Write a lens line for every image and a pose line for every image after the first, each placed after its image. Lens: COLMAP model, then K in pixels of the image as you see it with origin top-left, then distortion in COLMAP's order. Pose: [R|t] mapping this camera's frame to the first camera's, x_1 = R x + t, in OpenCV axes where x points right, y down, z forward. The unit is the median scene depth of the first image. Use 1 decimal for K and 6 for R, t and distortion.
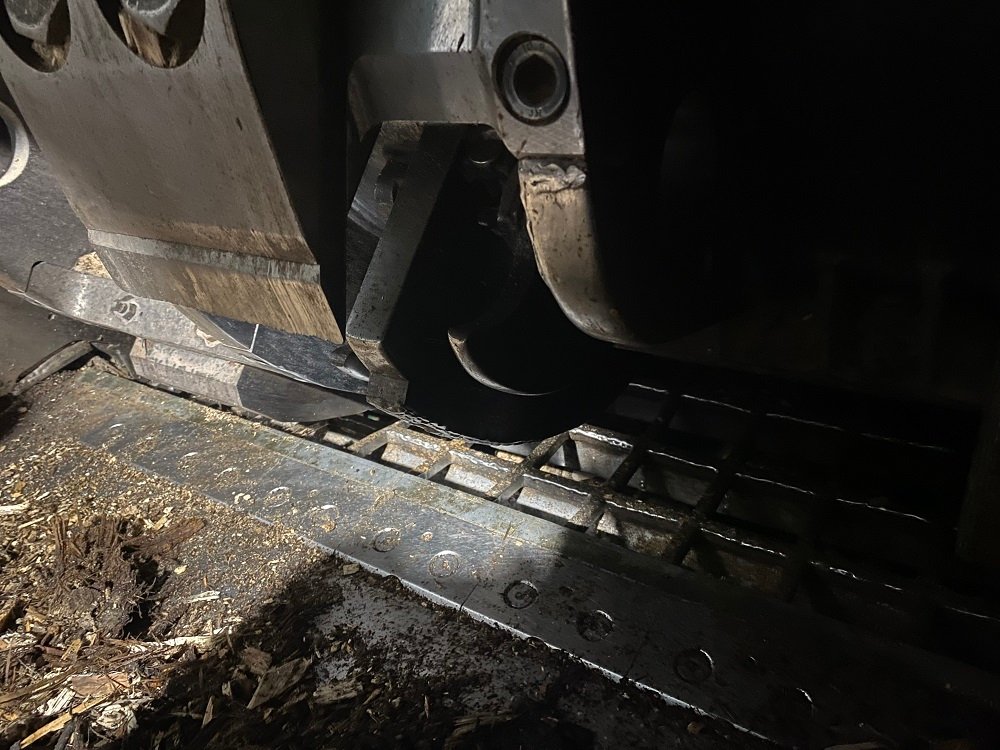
lens RADIAL K [[761.6, 0, 499.0], [0, 761.6, 376.0], [0, 0, 1]] dist [0.033485, -0.026838]
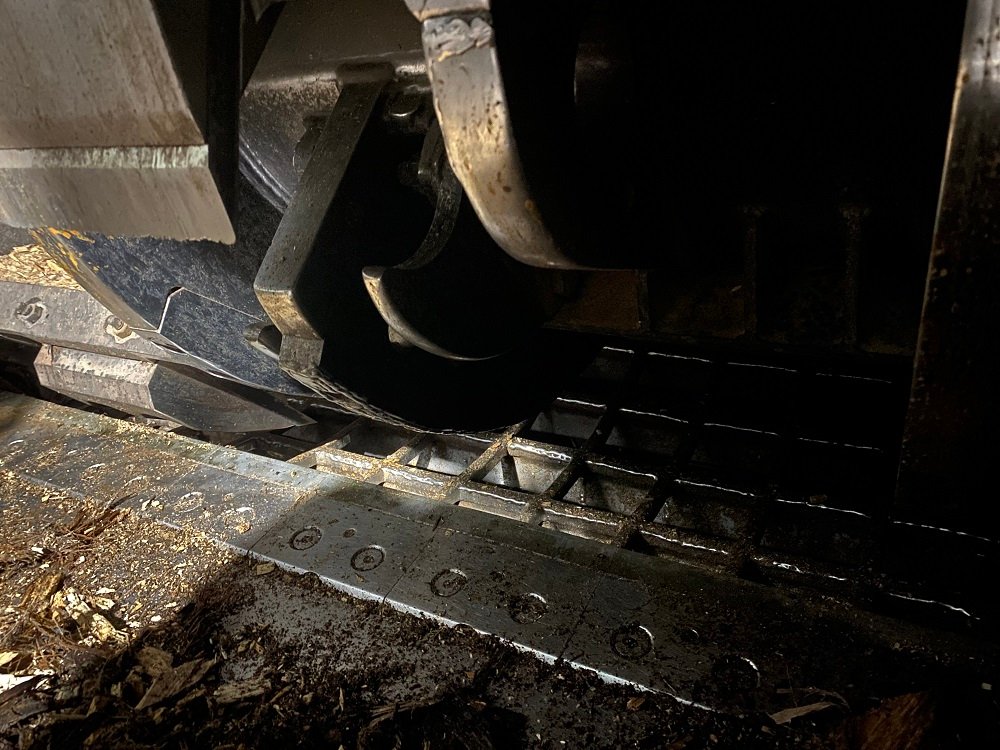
lens RADIAL K [[761.6, 0, 497.6], [0, 761.6, 373.7], [0, 0, 1]] dist [0.033485, -0.026838]
pose [[0.997702, -0.007299, 0.067358, 0.028408], [0.013760, 0.995291, -0.095953, 0.130148], [-0.066341, 0.096659, 0.993104, 0.053193]]
